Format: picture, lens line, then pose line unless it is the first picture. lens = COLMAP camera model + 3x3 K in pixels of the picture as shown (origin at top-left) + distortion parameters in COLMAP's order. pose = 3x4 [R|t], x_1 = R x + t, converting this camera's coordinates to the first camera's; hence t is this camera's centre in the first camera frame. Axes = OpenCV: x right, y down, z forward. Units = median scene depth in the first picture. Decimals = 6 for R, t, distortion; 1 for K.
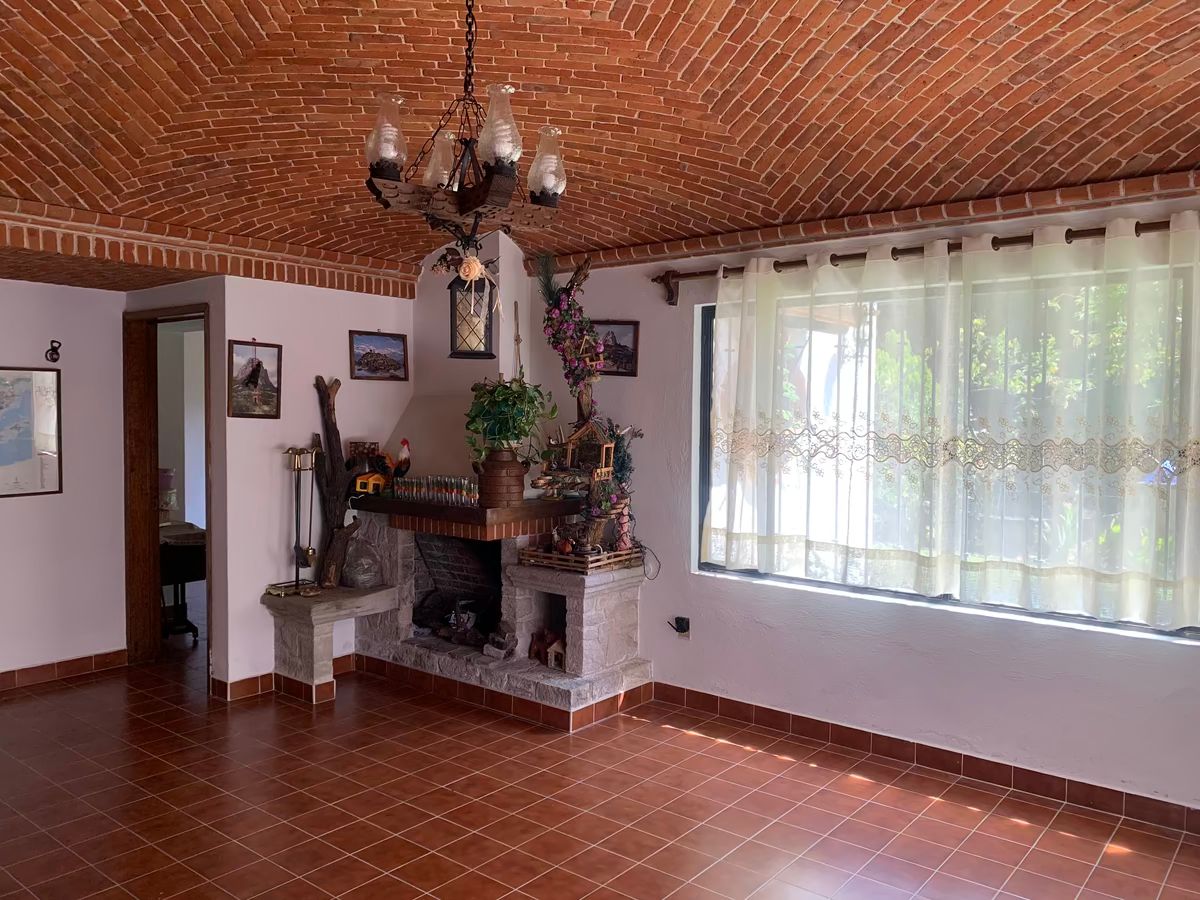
lens RADIAL K [[916.6, 0, 602.3], [0, 916.6, 444.7], [0, 0, 1]] dist [0.028870, -0.024522]
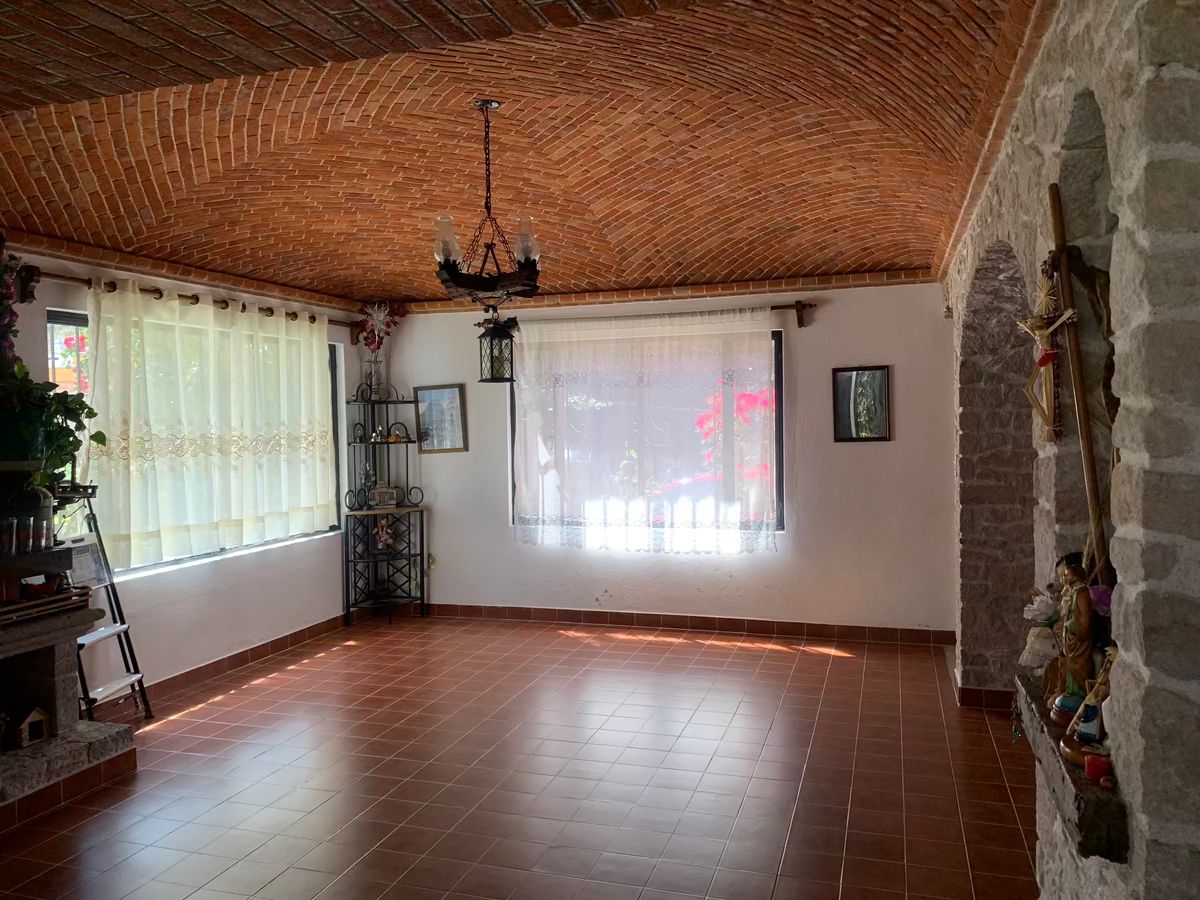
lens RADIAL K [[916.6, 0, 600.5], [0, 916.6, 449.2], [0, 0, 1]] dist [0.028870, -0.024522]
pose [[-0.364959, -0.040539, 0.930141, -1.159349], [0.043313, 0.997231, 0.060458, -0.049094], [-0.930016, 0.062351, -0.362192, 0.967504]]
